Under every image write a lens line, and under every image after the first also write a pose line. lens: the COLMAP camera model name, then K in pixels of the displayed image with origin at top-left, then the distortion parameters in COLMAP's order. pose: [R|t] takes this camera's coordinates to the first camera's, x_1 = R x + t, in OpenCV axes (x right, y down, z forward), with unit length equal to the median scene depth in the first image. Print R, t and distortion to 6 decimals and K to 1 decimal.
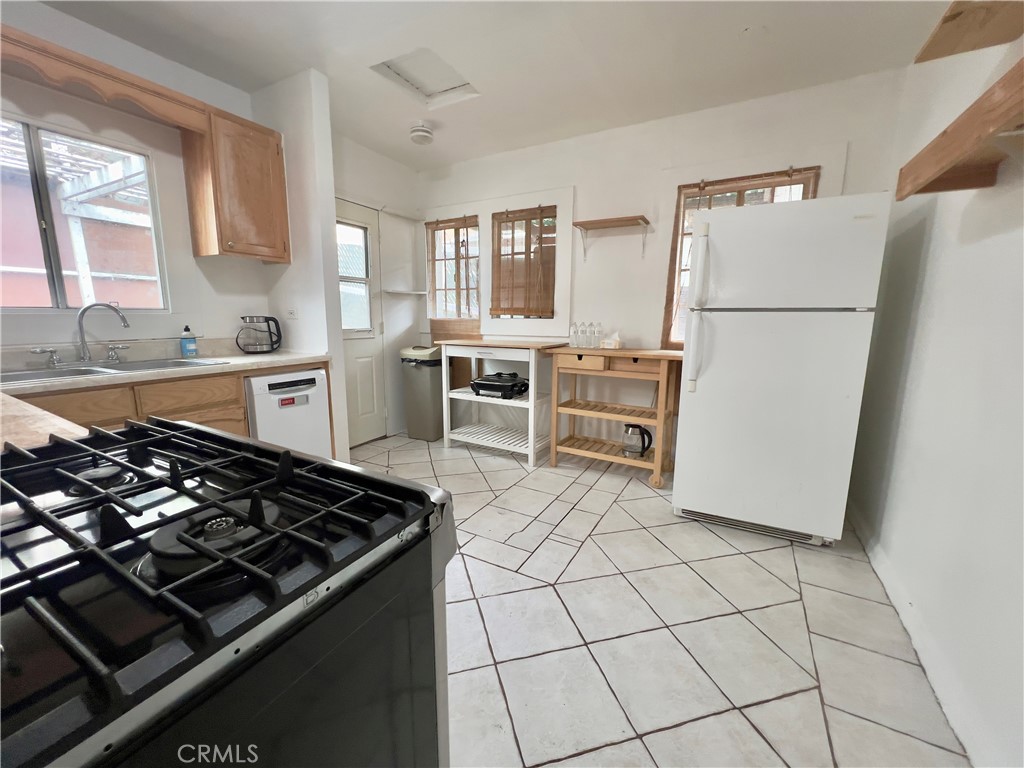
lens RADIAL K [[412.2, 0, 516.4], [0, 412.2, 382.7], [0, 0, 1]] dist [0.000124, 0.000546]
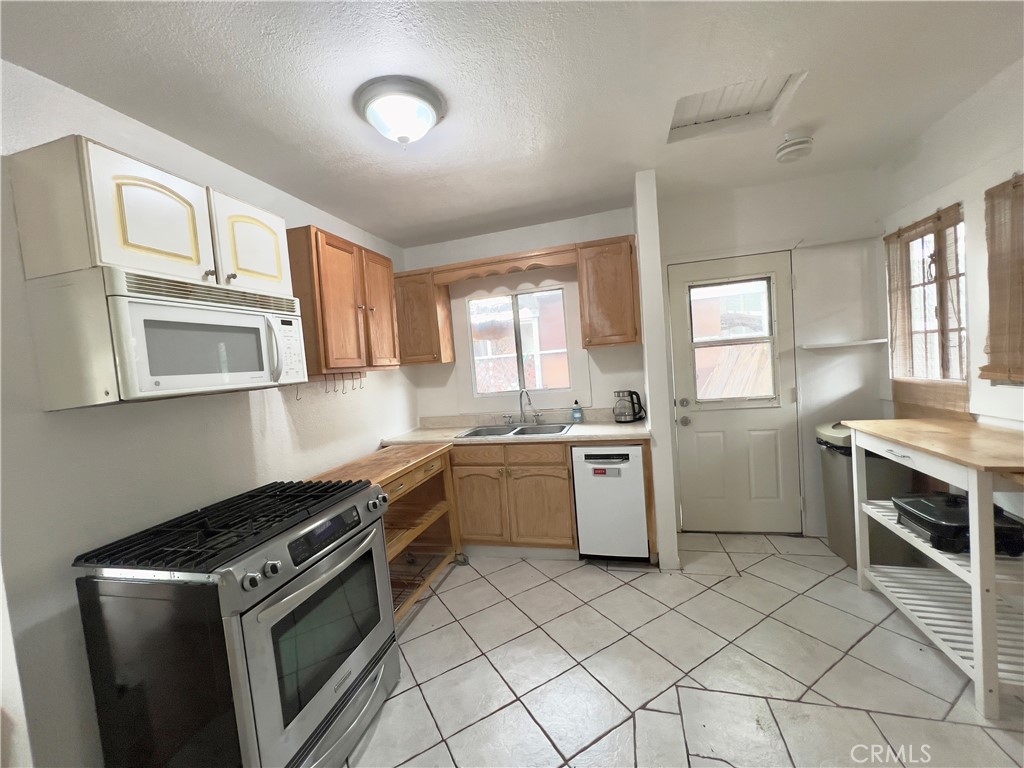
lens RADIAL K [[412.2, 0, 509.3], [0, 412.2, 382.9], [0, 0, 1]] dist [0.000124, 0.000546]
pose [[0.227078, 0.017052, -0.973727, 0.393294], [-0.077259, 0.997011, -0.000558, -0.140512], [0.970807, 0.075356, 0.227717, 0.366205]]
